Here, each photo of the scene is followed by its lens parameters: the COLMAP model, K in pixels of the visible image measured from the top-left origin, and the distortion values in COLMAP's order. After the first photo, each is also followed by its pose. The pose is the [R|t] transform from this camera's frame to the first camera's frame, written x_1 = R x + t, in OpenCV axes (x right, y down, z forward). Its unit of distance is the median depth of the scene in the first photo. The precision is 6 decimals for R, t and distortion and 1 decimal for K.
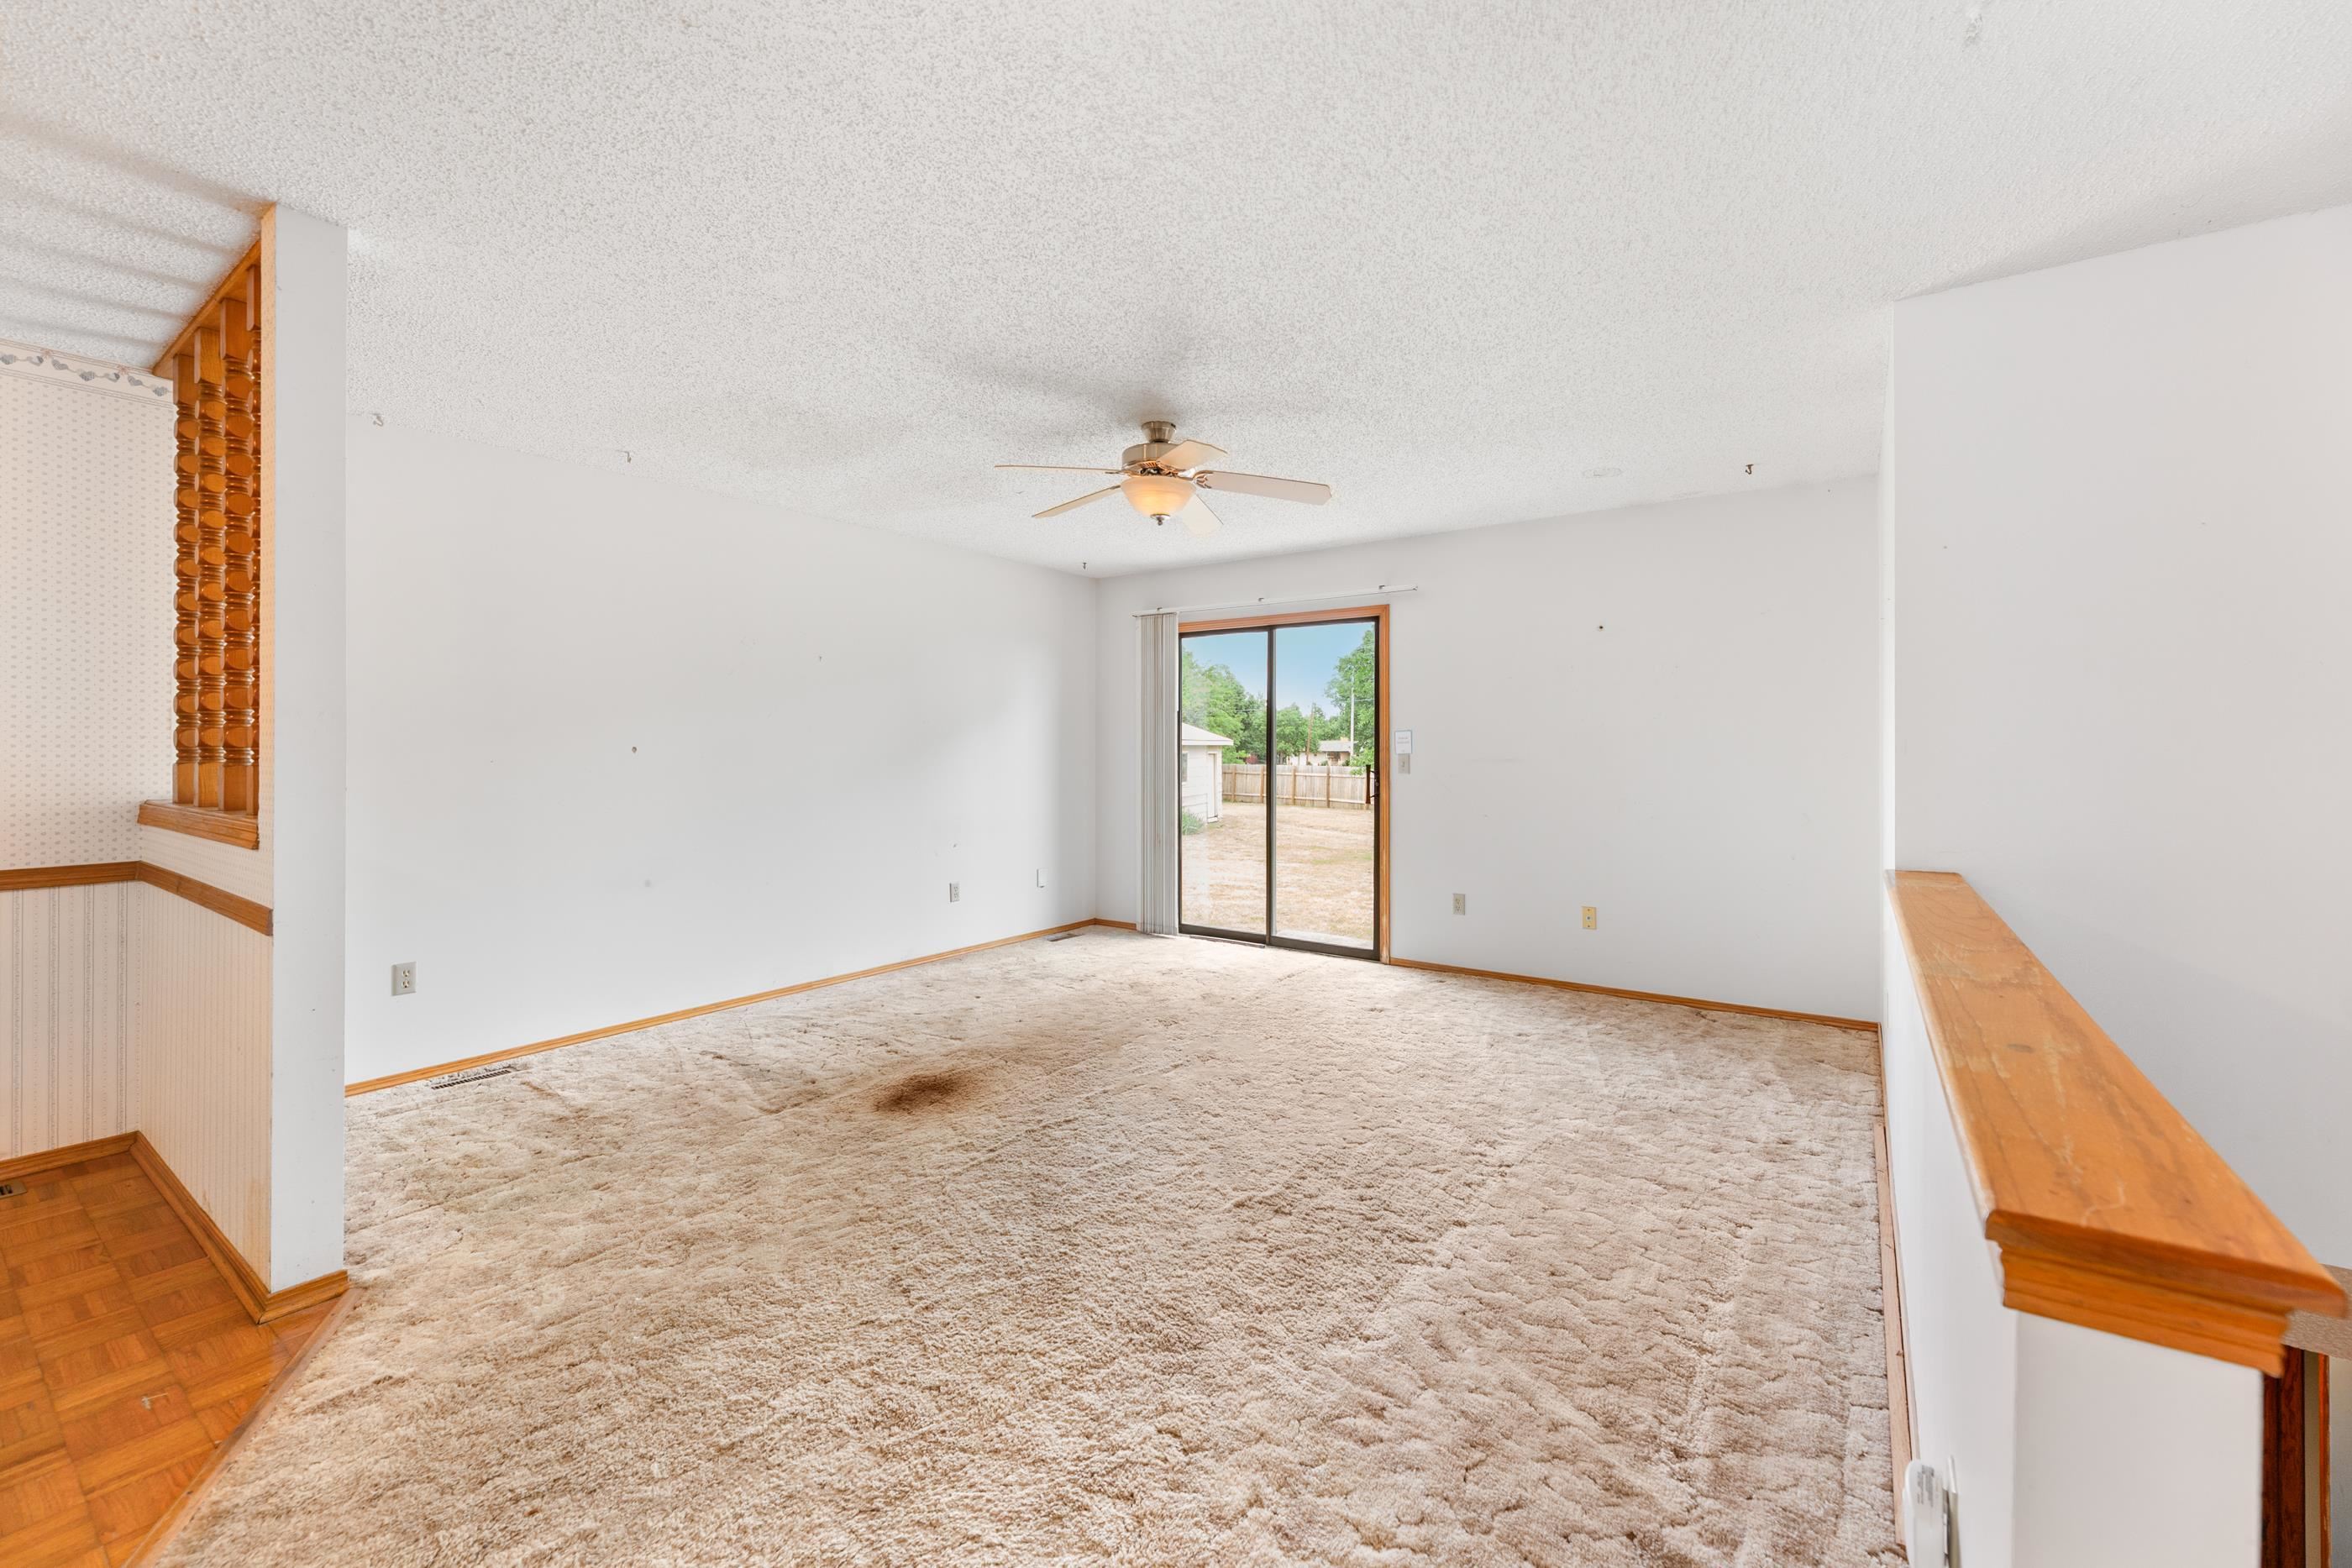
lens RADIAL K [[951.8, 0, 1172.2], [0, 951.8, 773.5], [0, 0, 1]] dist [-0.000568, 0.000054]
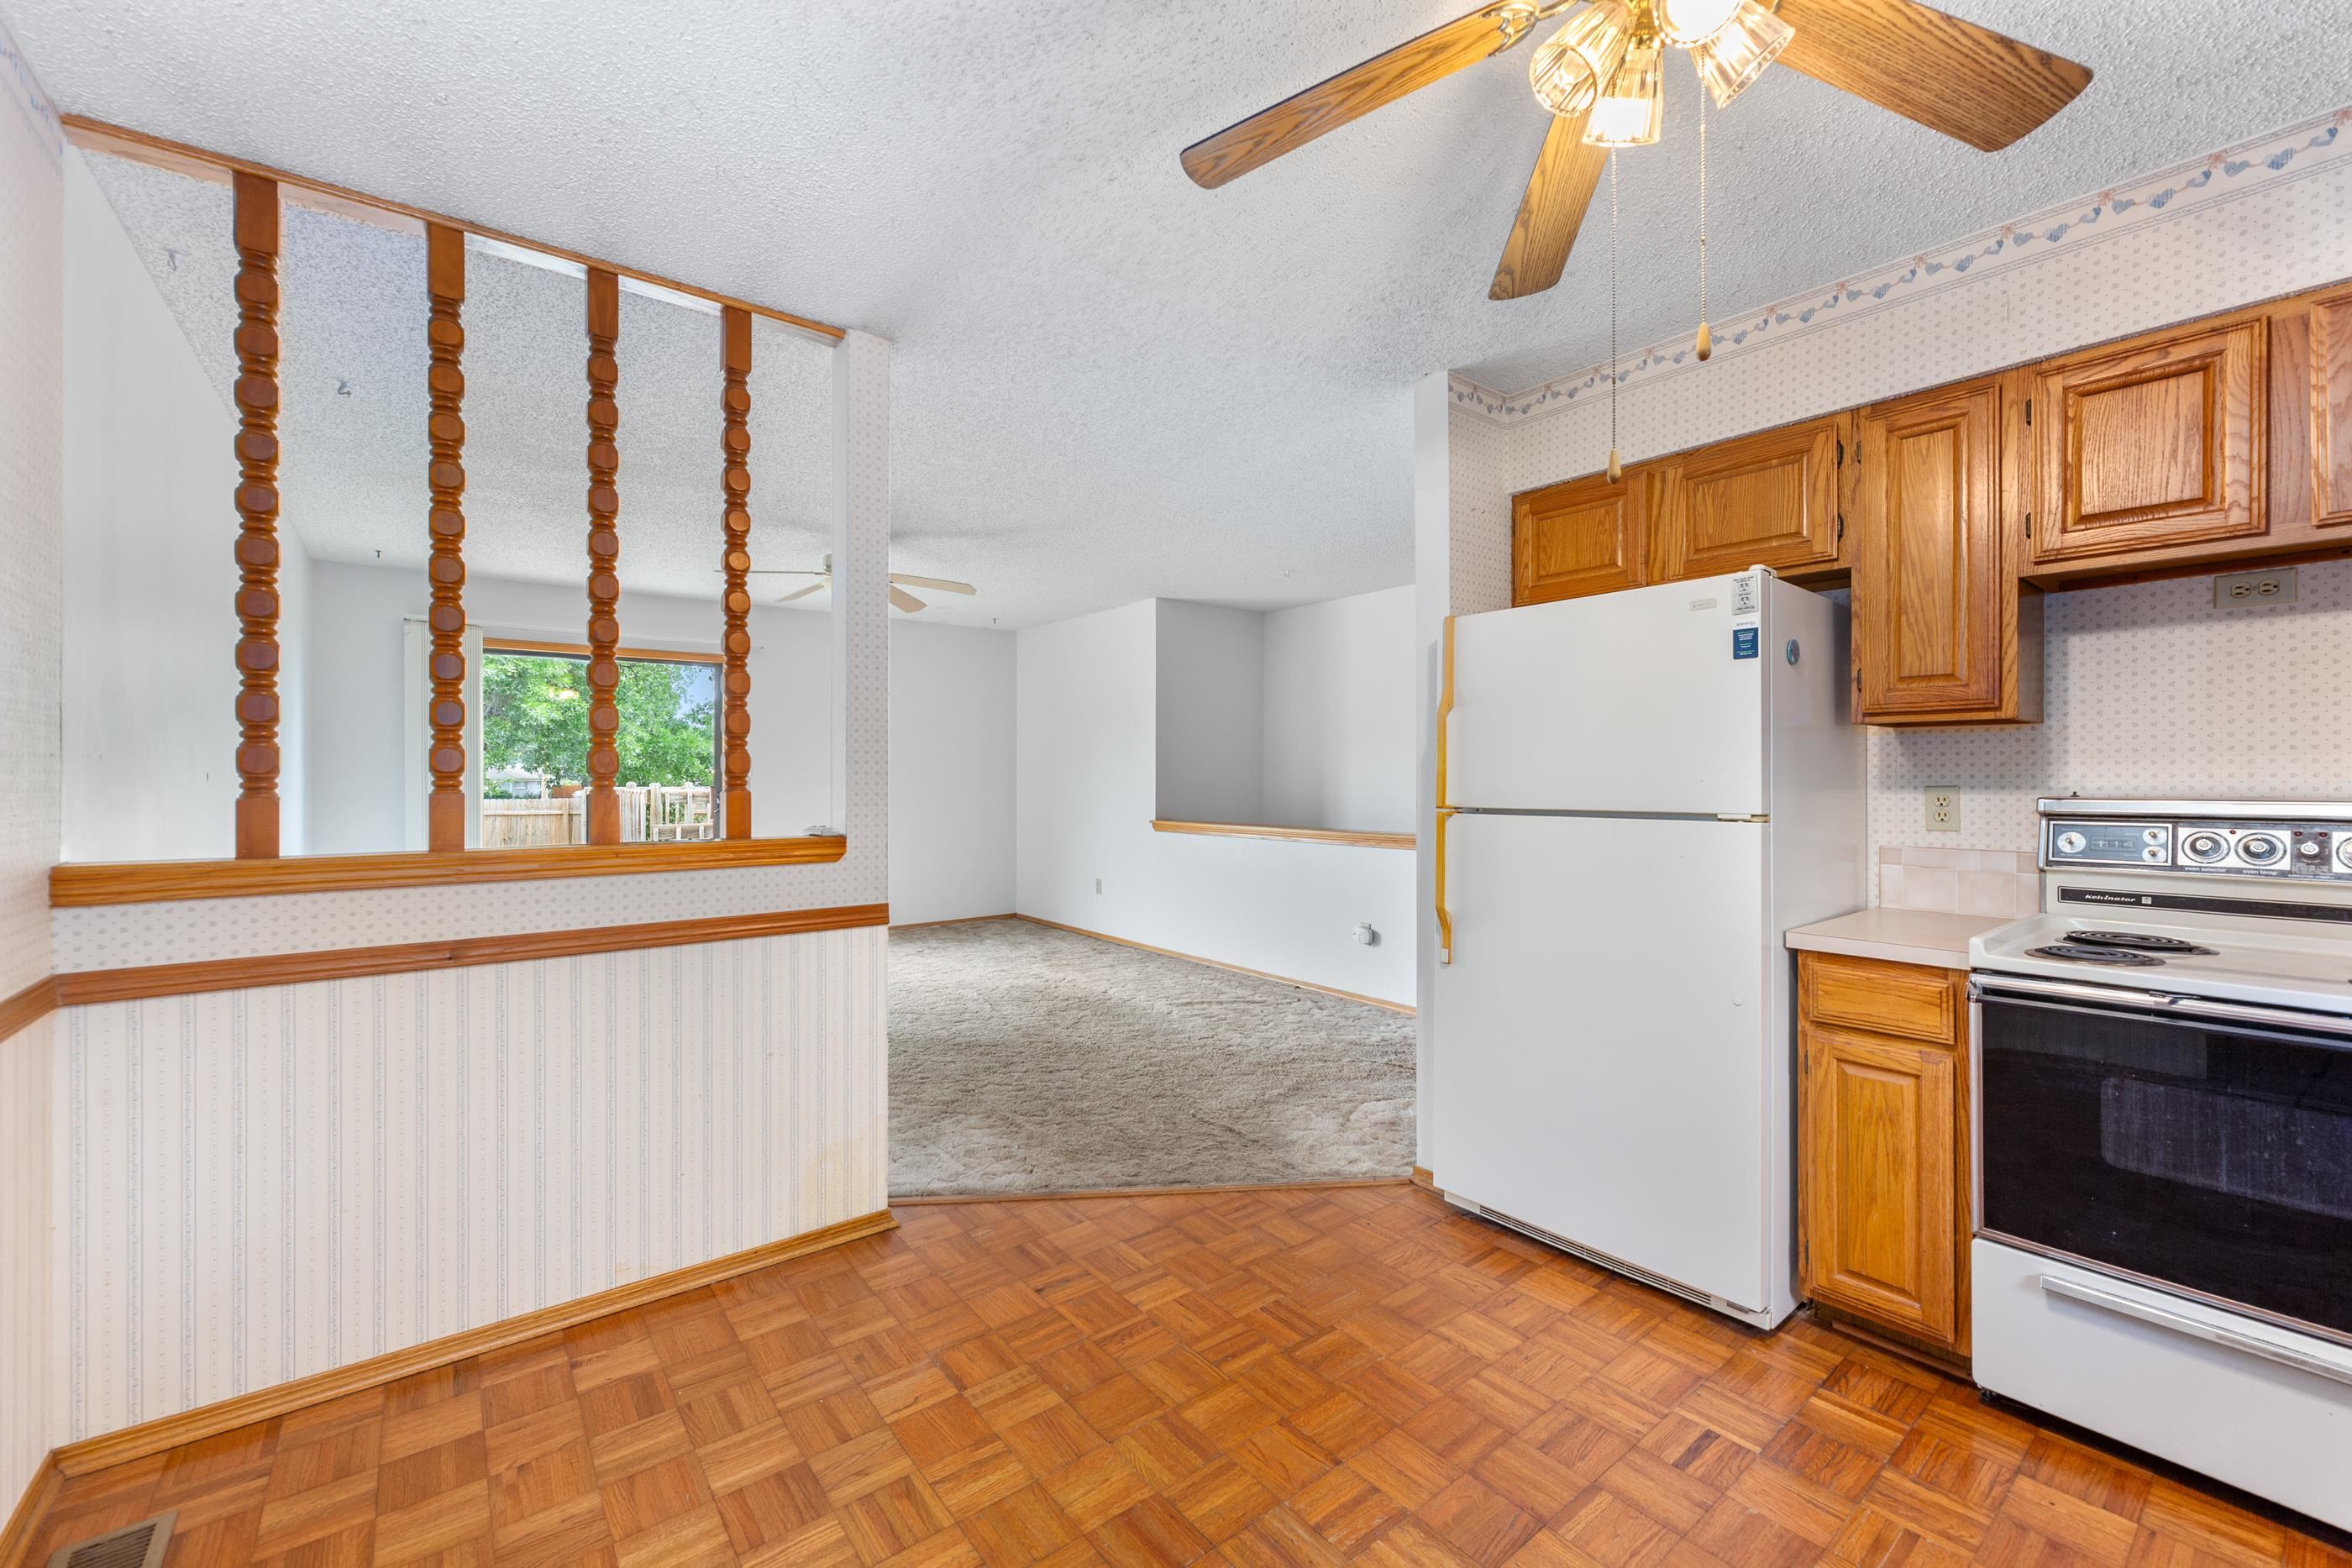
lens RADIAL K [[951.8, 0, 1172.2], [0, 951.8, 773.5], [0, 0, 1]] dist [-0.000568, 0.000054]
pose [[0.281909, -0.001502, 0.959440, -1.209951], [0.026066, 0.999642, -0.006094, -0.003432], [-0.959087, 0.026727, 0.281847, 0.163157]]
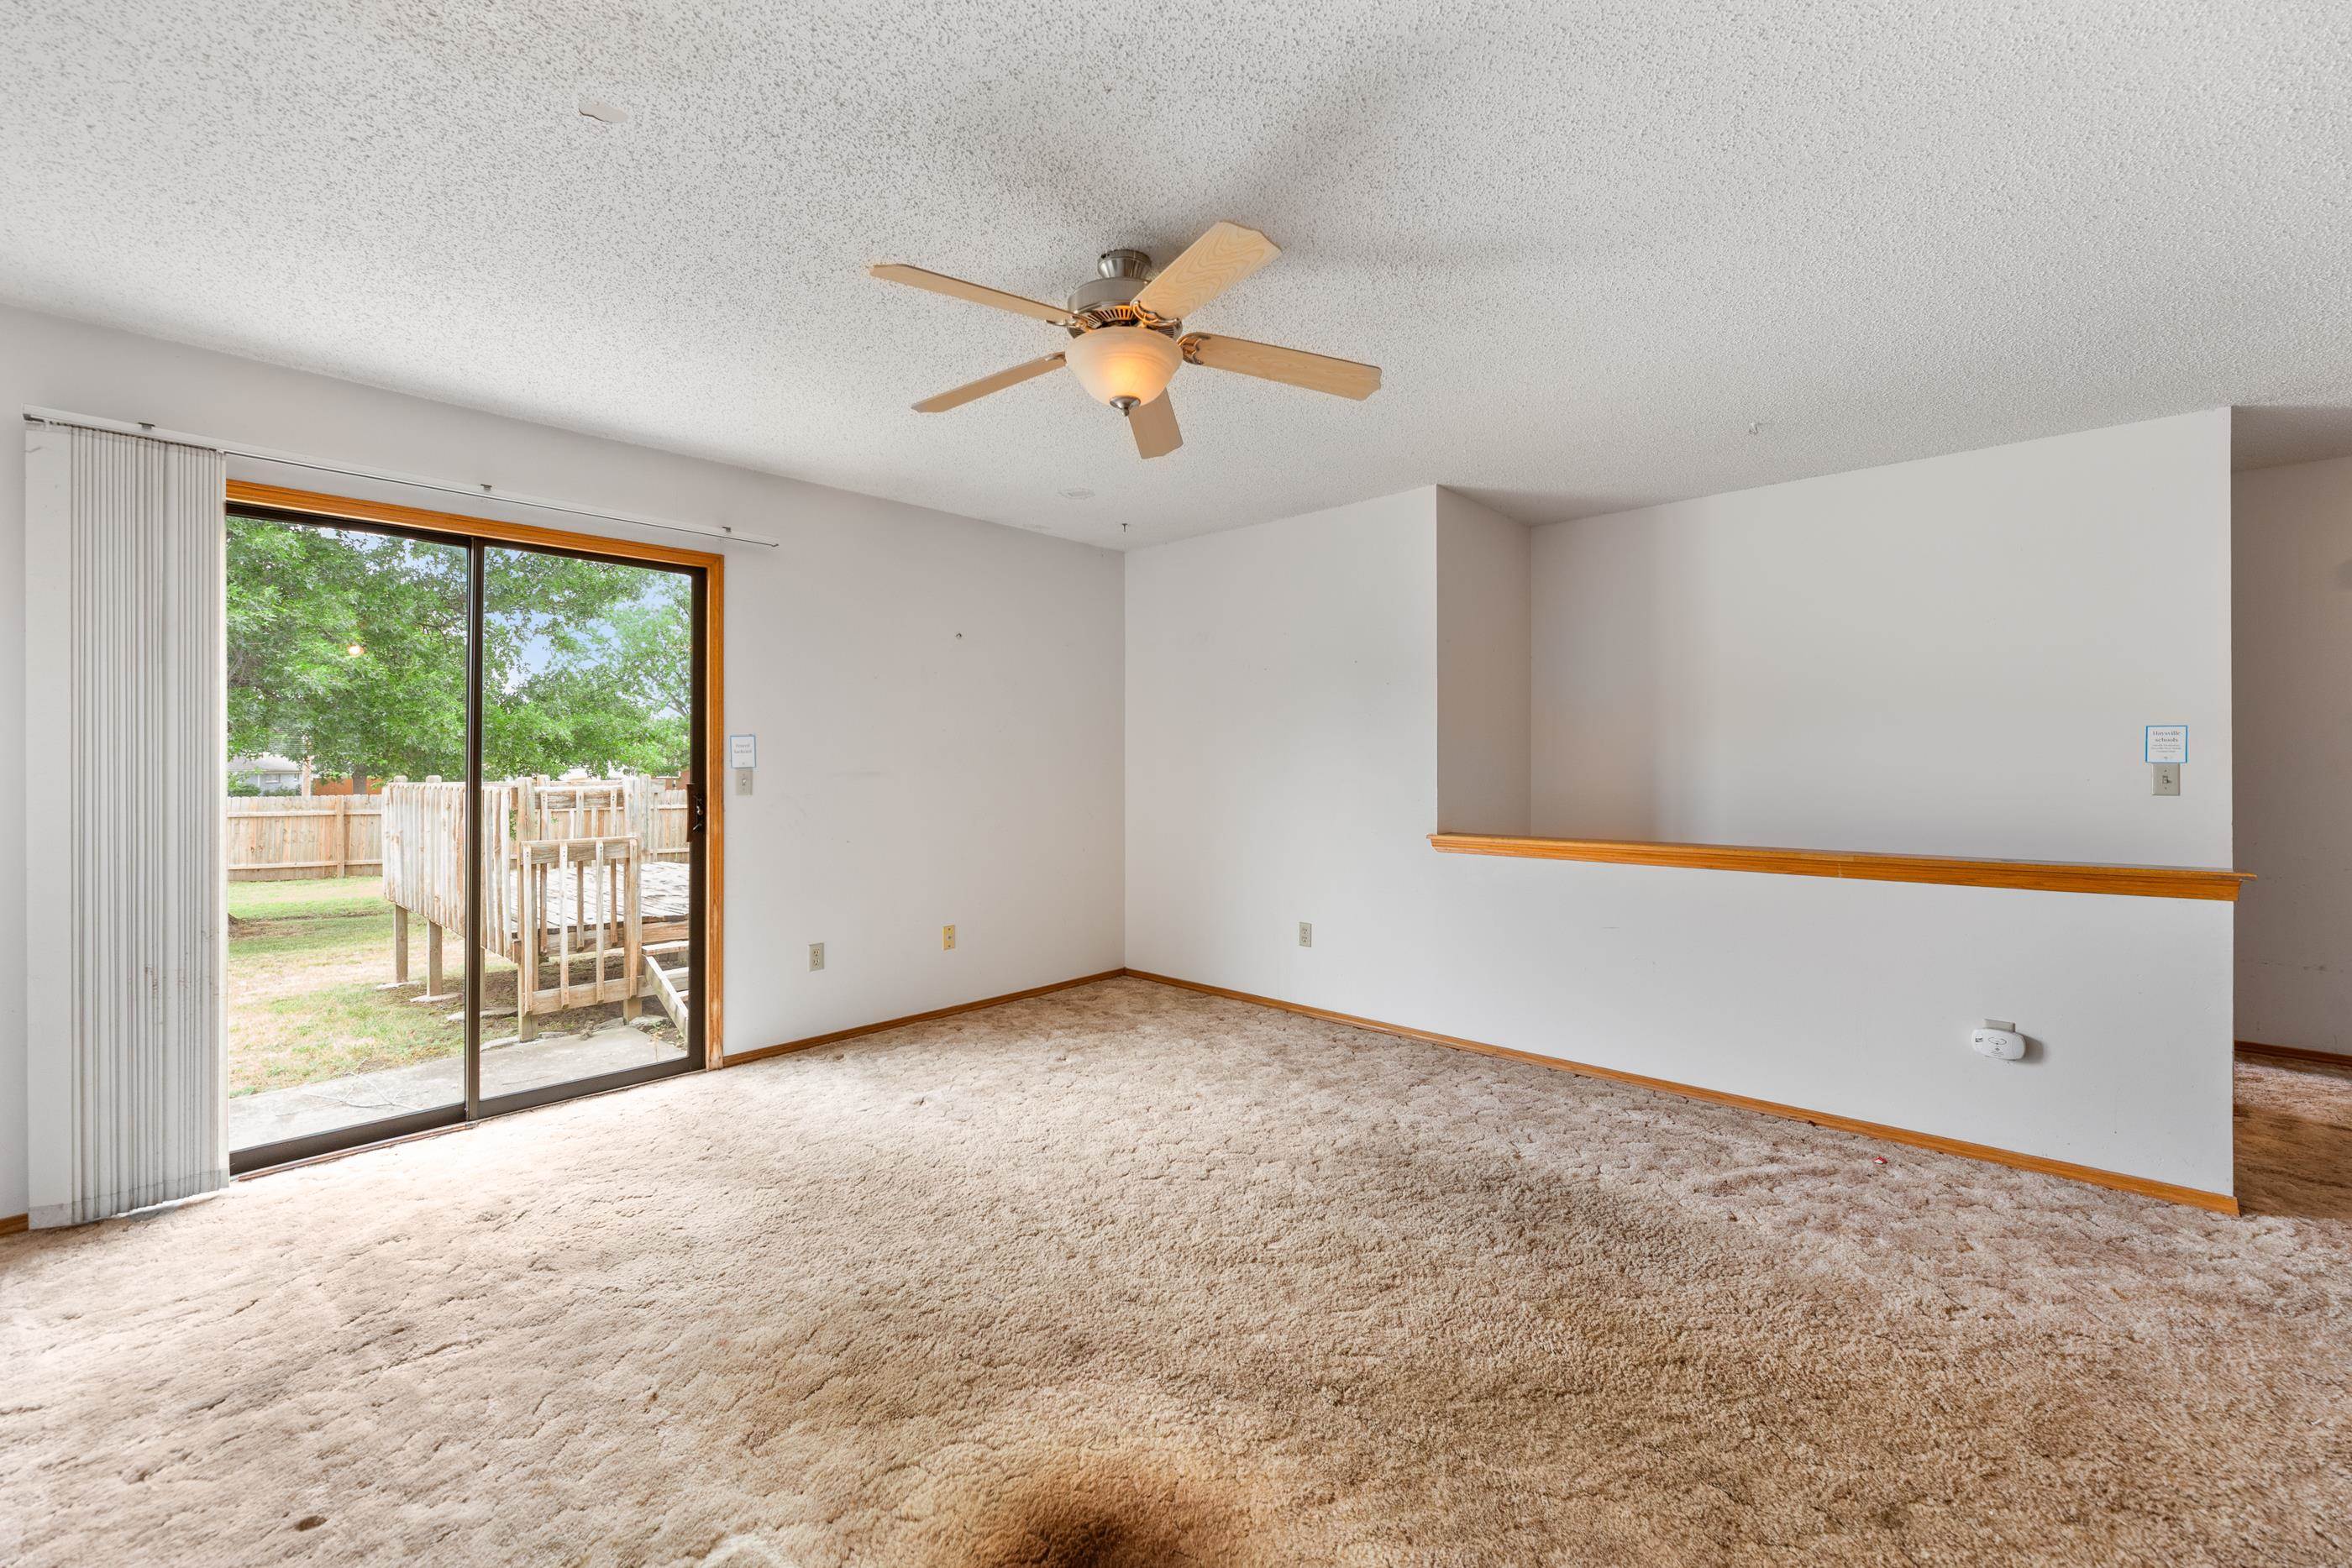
lens RADIAL K [[957.9, 0, 1167.1], [0, 957.9, 769.6], [0, 0, 1]] dist [-0.001538, -0.000164]
pose [[0.132882, -0.008911, 0.991092, -0.655965], [0.029020, 0.999566, 0.005097, -0.019876], [-0.990707, 0.028085, 0.133082, 0.885689]]
